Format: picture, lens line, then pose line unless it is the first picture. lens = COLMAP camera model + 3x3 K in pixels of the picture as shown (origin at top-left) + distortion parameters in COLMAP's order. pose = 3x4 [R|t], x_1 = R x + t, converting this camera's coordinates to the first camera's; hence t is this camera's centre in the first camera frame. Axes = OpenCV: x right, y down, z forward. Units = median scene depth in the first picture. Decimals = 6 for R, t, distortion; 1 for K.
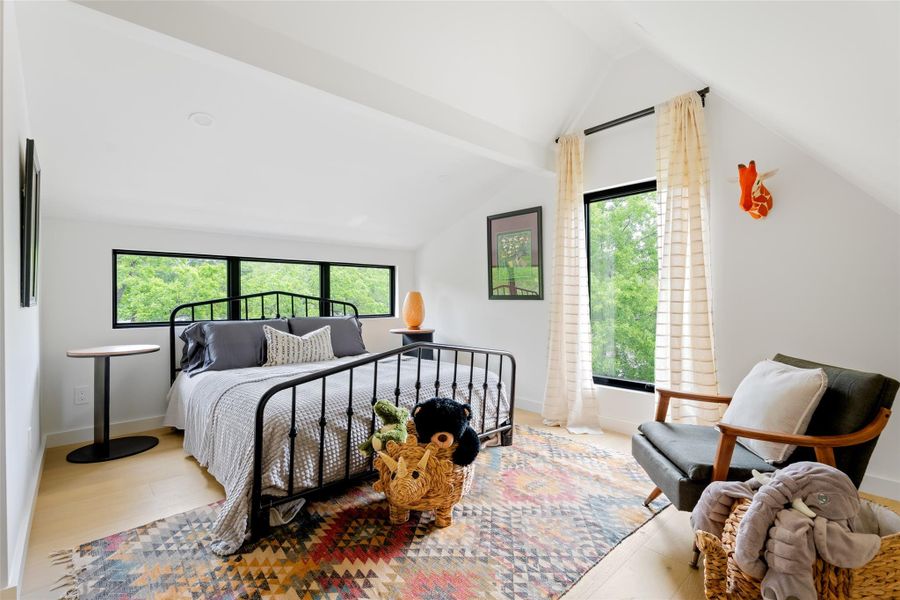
lens RADIAL K [[398.2, 0, 450.6], [0, 398.2, 302.1], [0, 0, 1]] dist [0.004185, -0.001606]
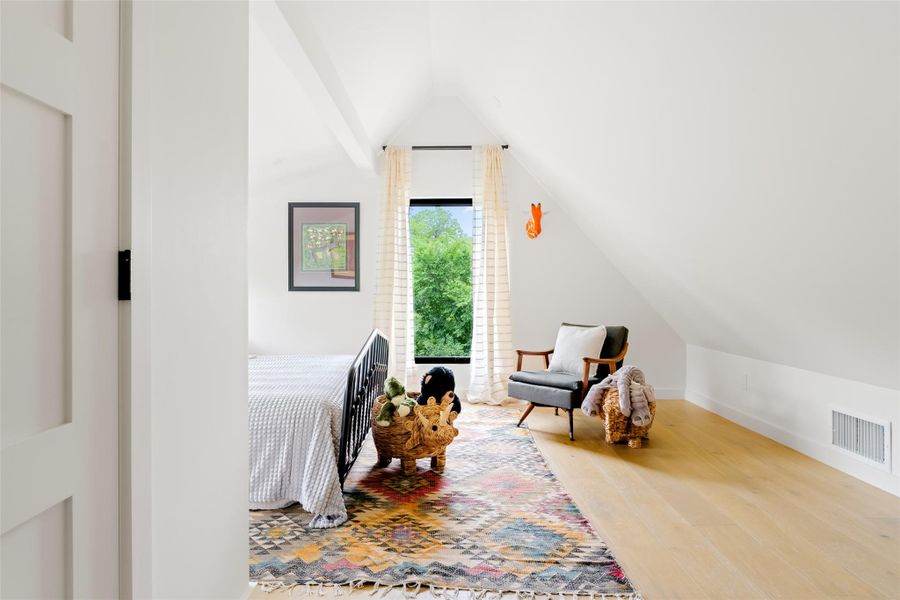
lens RADIAL K [[455.7, 0, 450.0], [0, 455.7, 295.5], [0, 0, 1]] dist [-0.005506, -0.000235]
pose [[0.724841, -0.003481, 0.688908, -0.898758], [0.004950, 0.999988, -0.000156, 0.012414], [-0.688899, 0.003523, 0.724849, -0.073749]]
